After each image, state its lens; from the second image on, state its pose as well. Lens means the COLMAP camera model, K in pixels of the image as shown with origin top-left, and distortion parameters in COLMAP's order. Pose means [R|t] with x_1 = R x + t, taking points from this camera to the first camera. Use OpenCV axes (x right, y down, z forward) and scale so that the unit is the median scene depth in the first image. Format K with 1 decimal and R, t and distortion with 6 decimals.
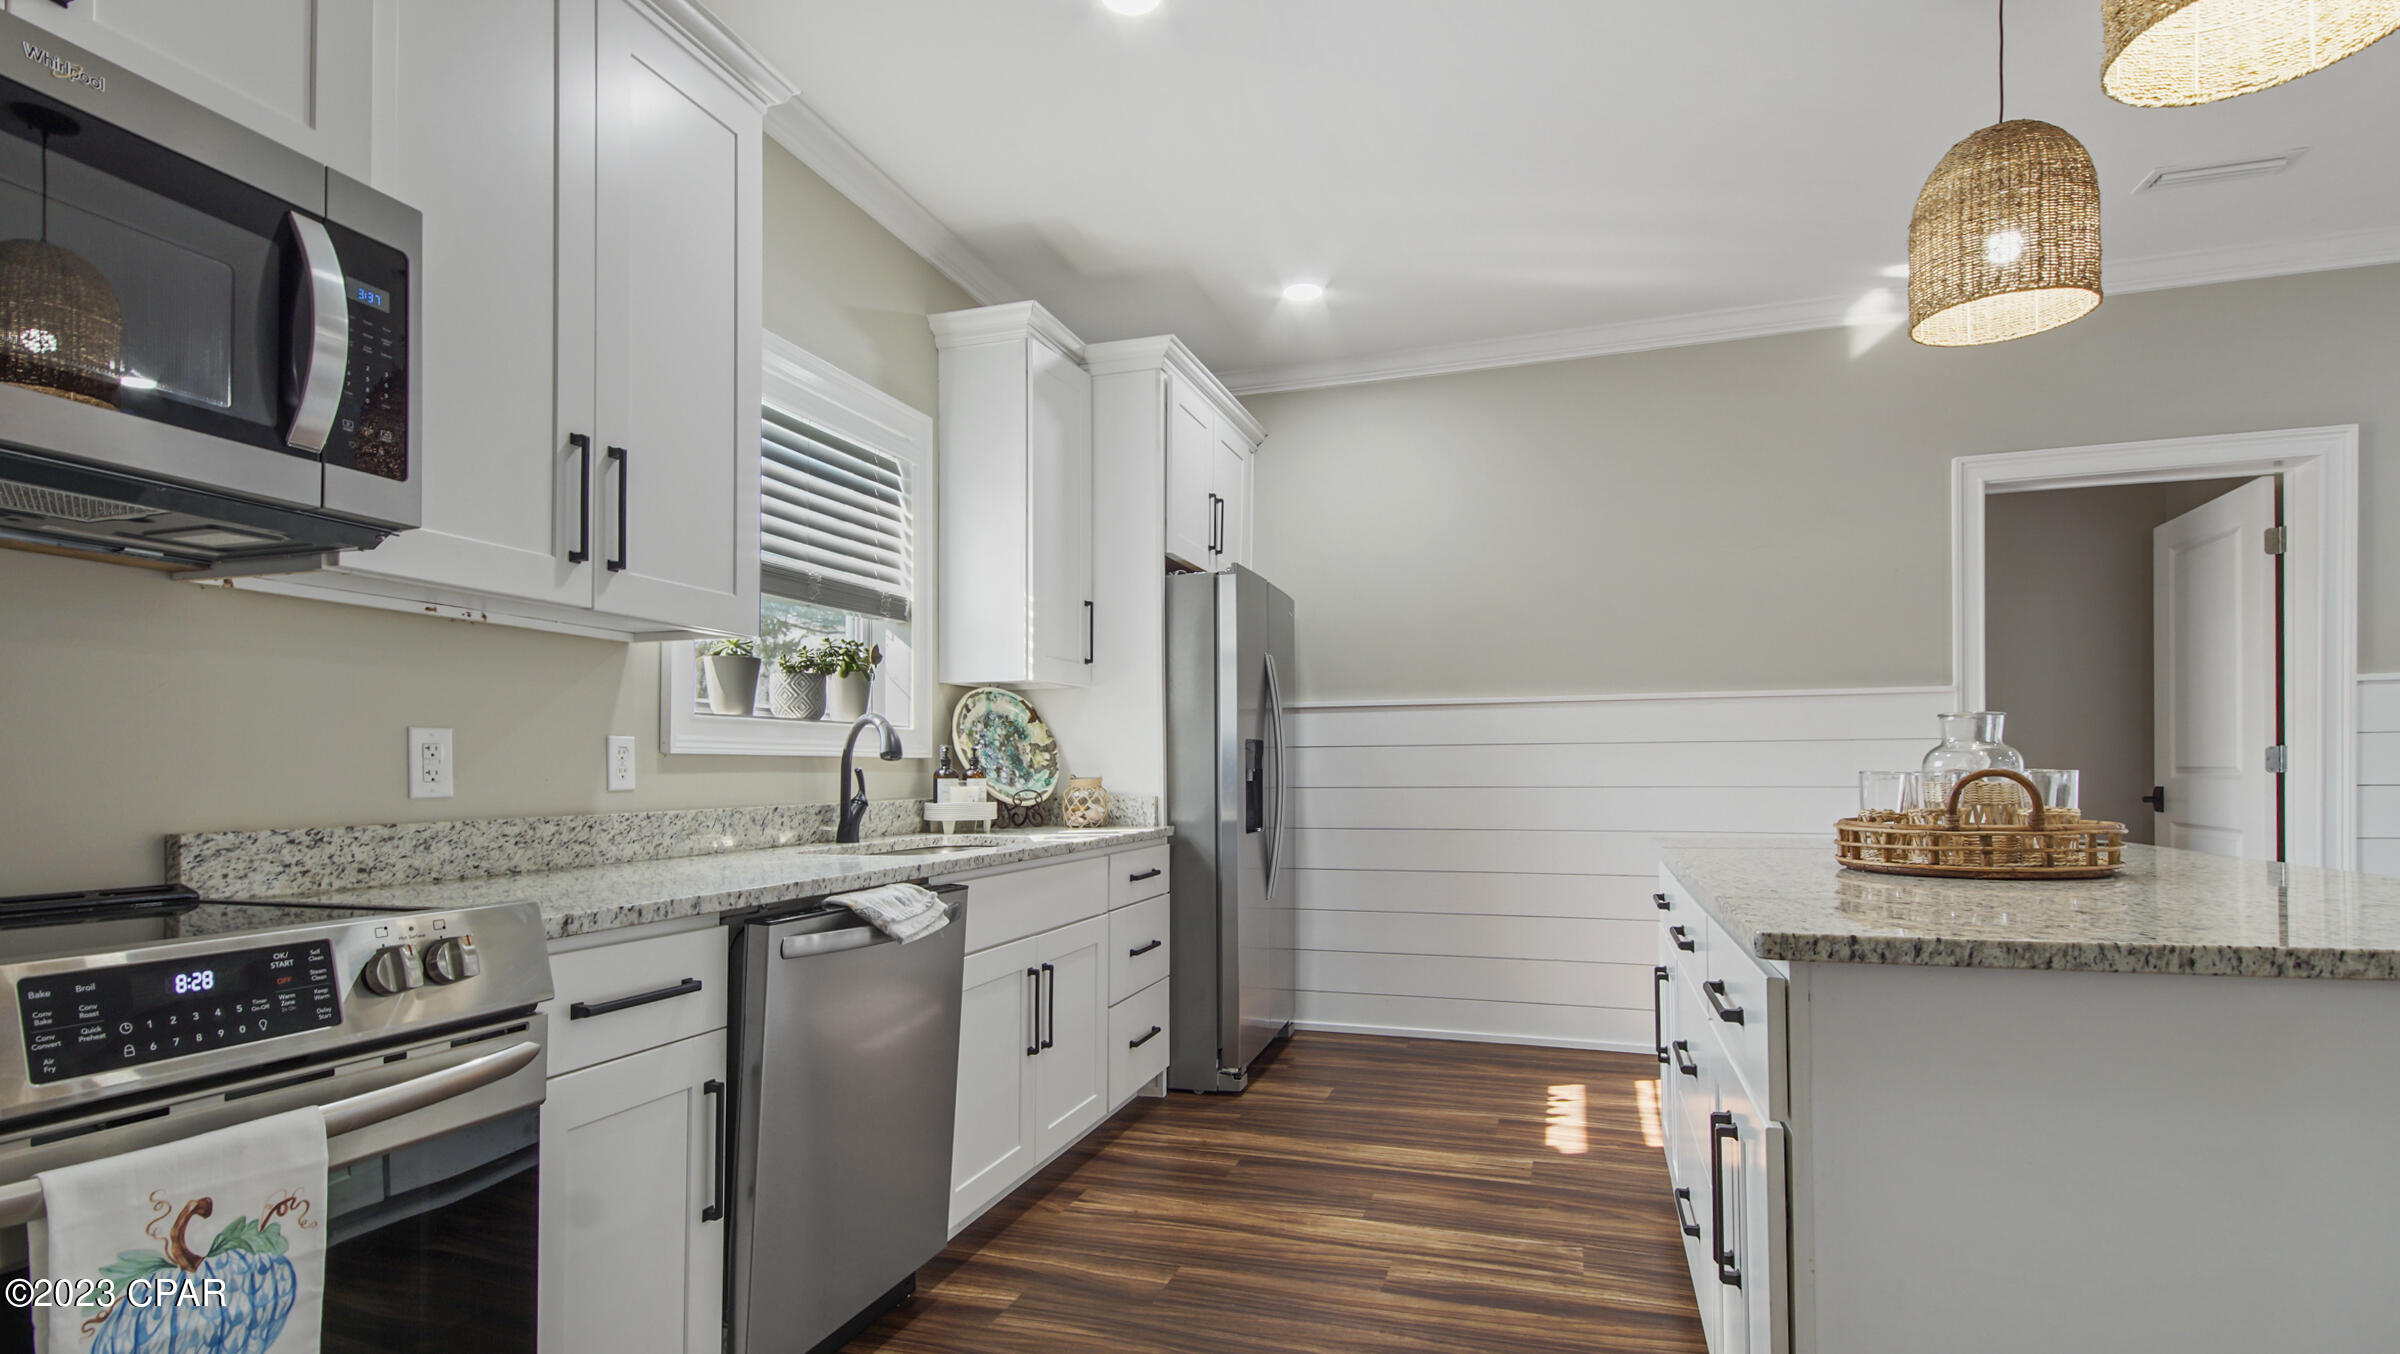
lens RADIAL K [[1163.4, 0, 1232.2], [0, 1163.4, 765.0], [0, 0, 1]] dist [0.022520, -0.003842]
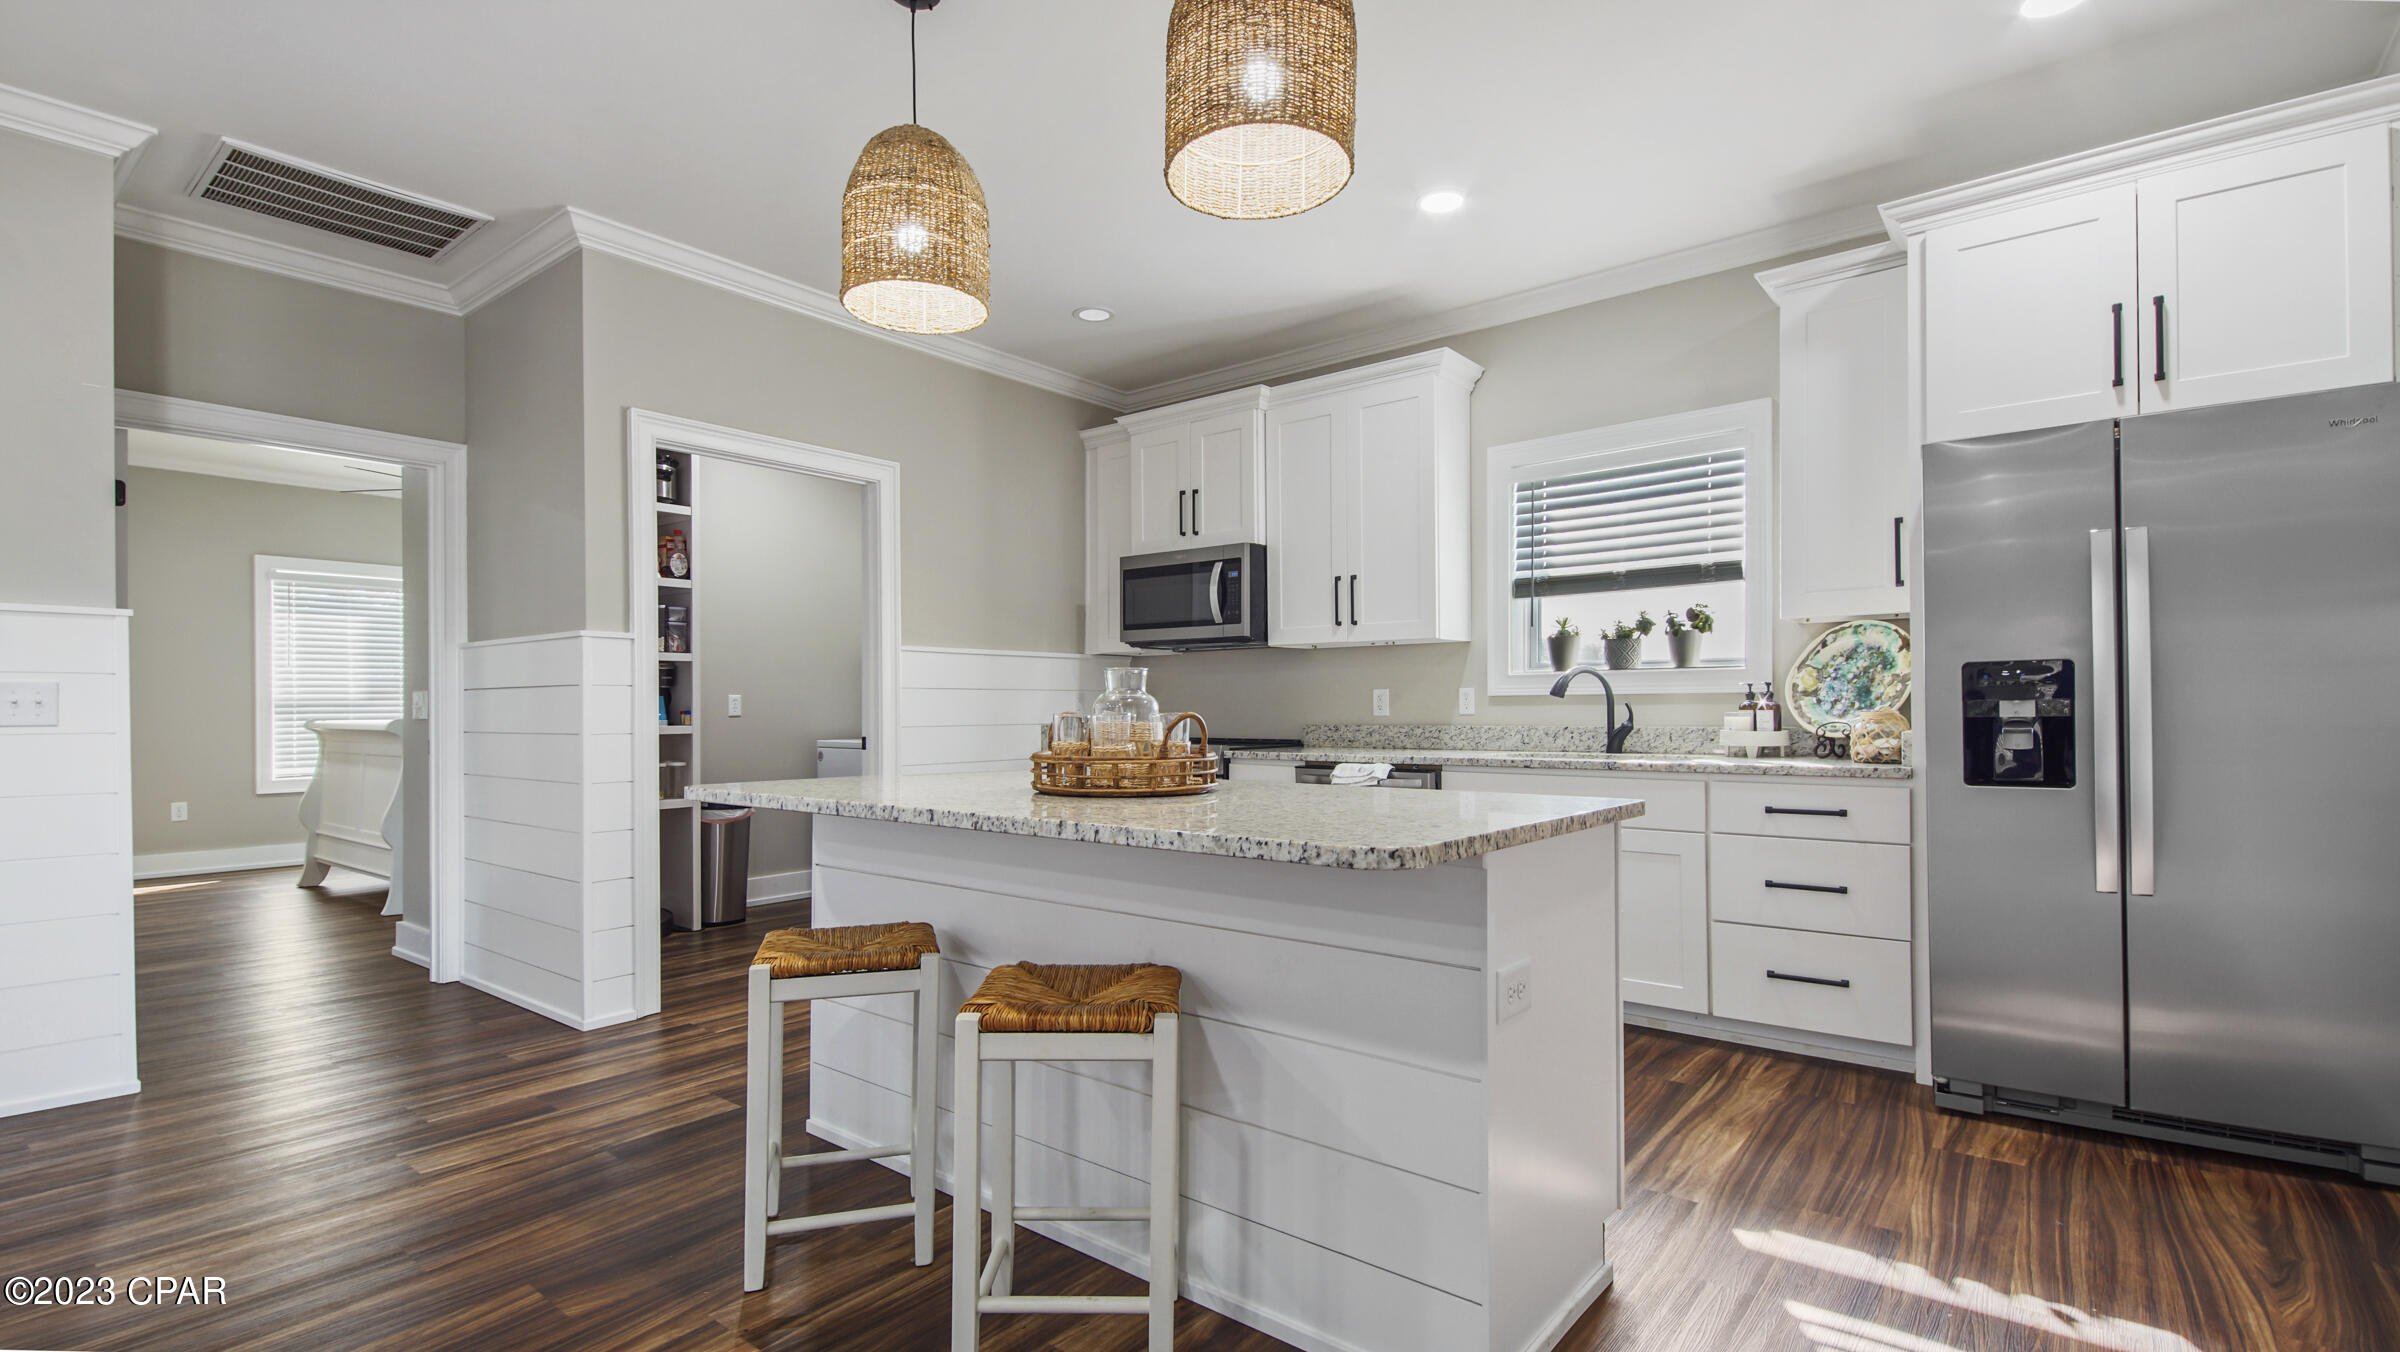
lens RADIAL K [[1118.1, 0, 1194.5], [0, 1118.1, 697.4], [0, 0, 1]] dist [0.024196, -0.001295]
pose [[-0.386636, 0.000411, -0.922232, 1.166650], [0.015578, 0.999860, -0.006085, -0.003152], [0.922101, -0.016719, -0.386589, 1.062130]]
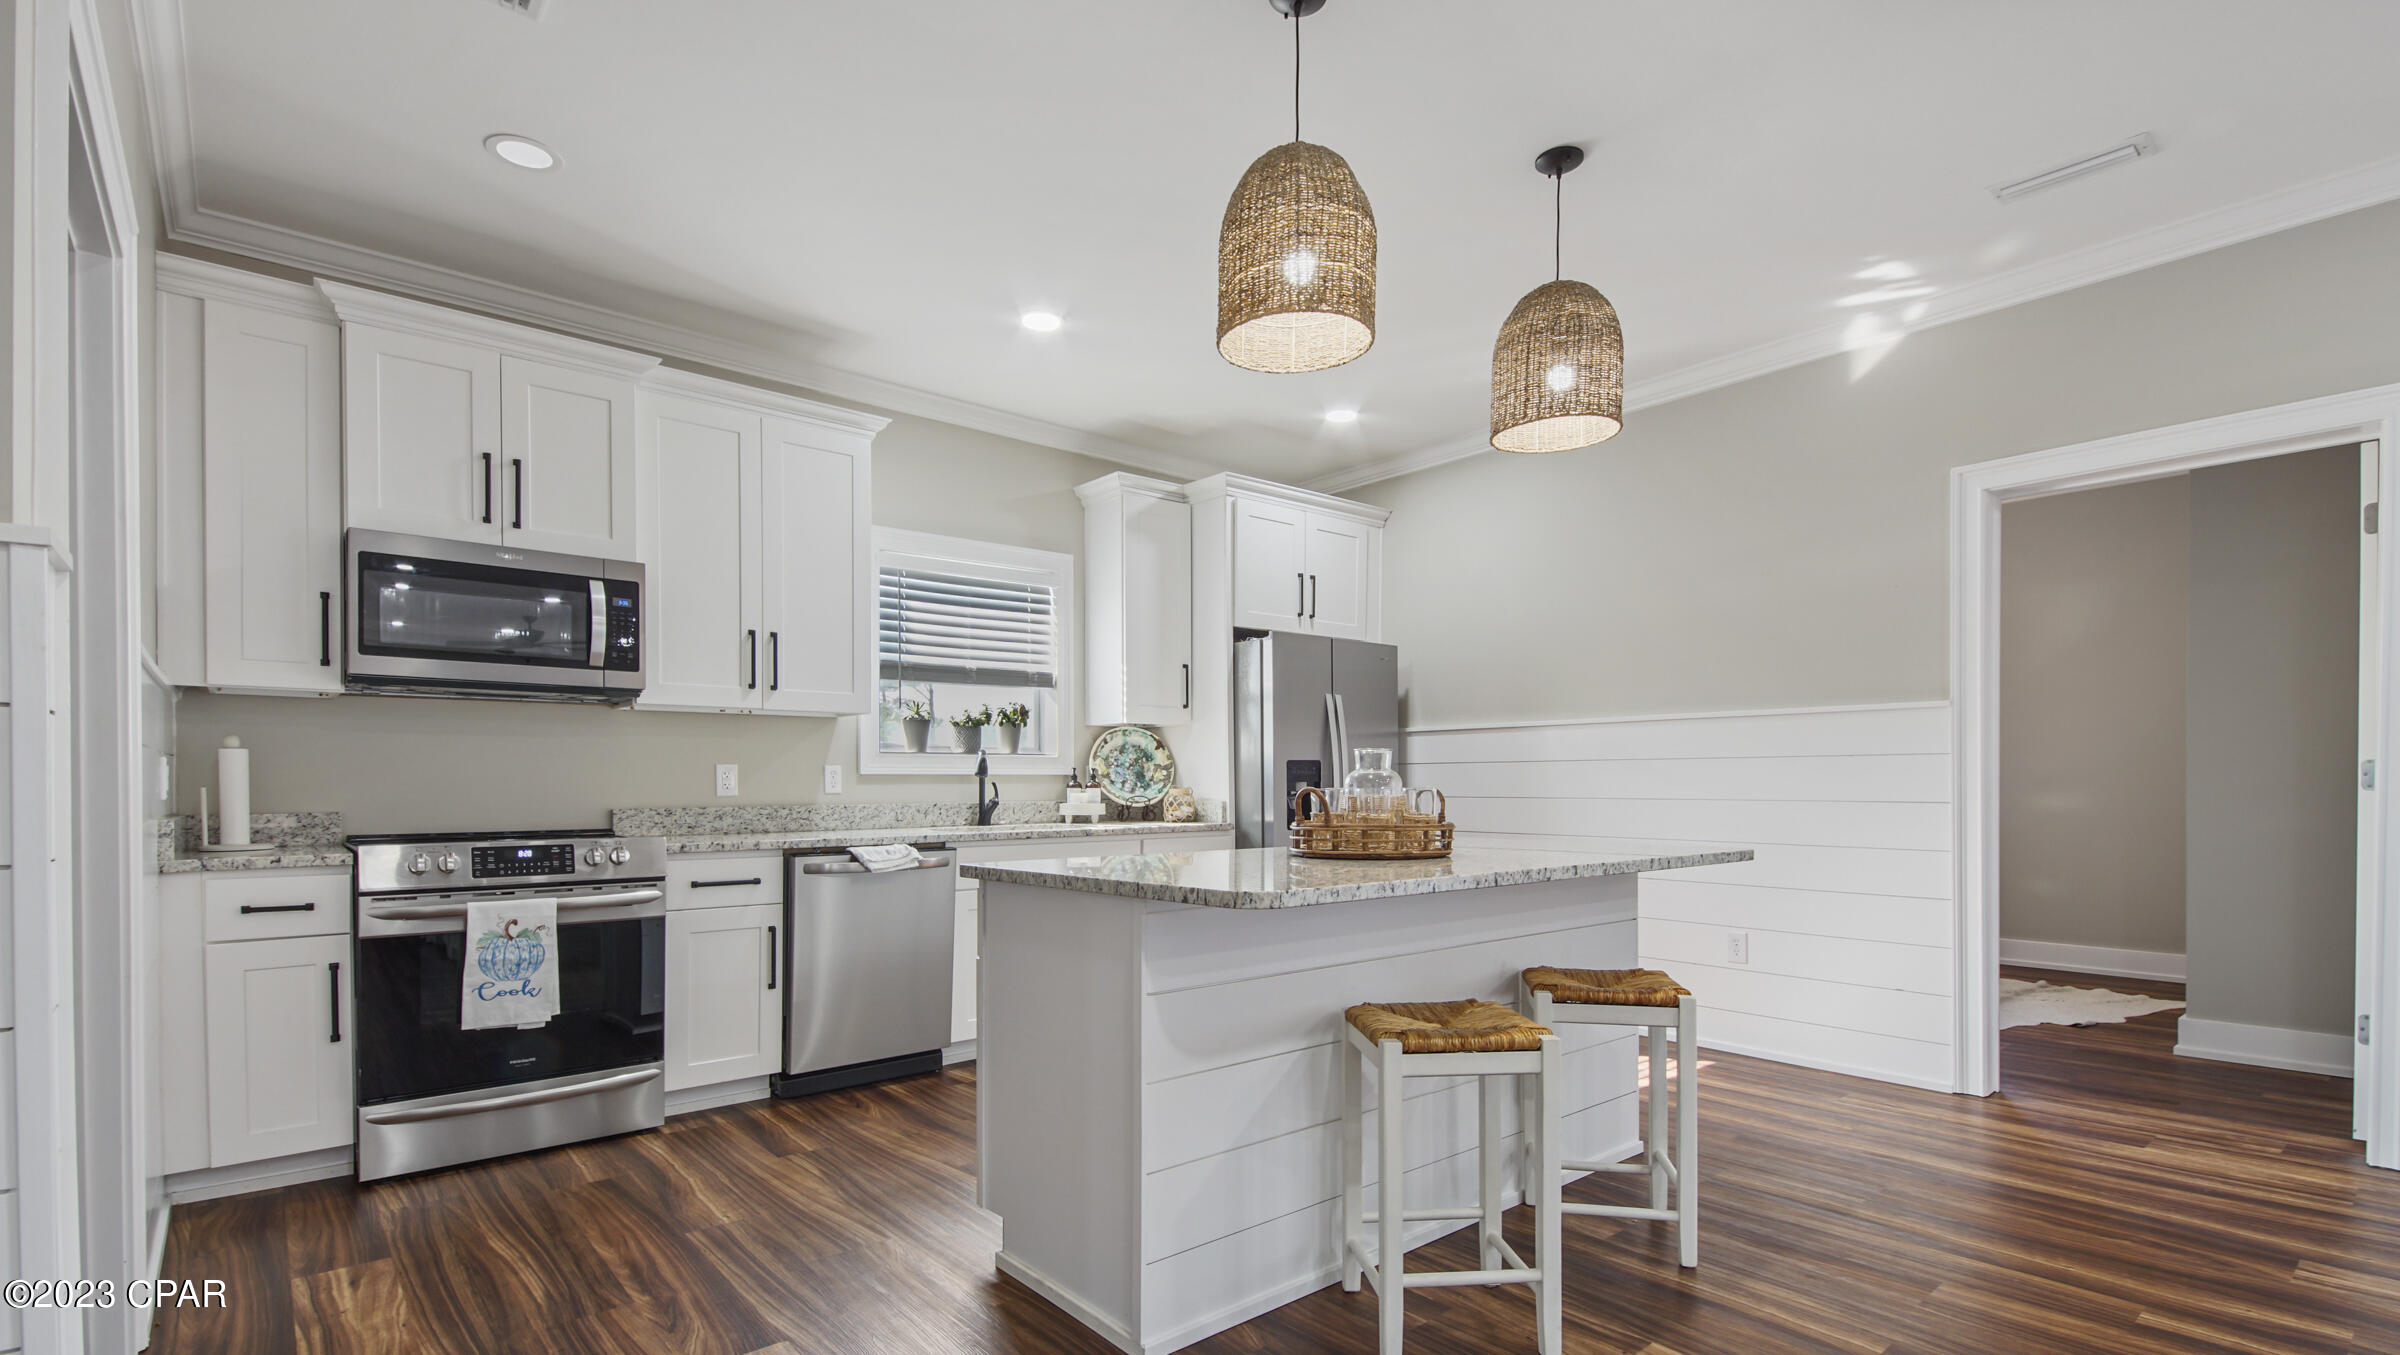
lens RADIAL K [[1118.1, 0, 1195.9], [0, 1118.1, 787.7], [0, 0, 1]] dist [0.024196, -0.001295]
pose [[0.843829, 0.005778, -0.536582, 0.800111], [0.002001, 0.999901, 0.013914, -0.010251], [0.536609, -0.012815, 0.843734, -0.201597]]
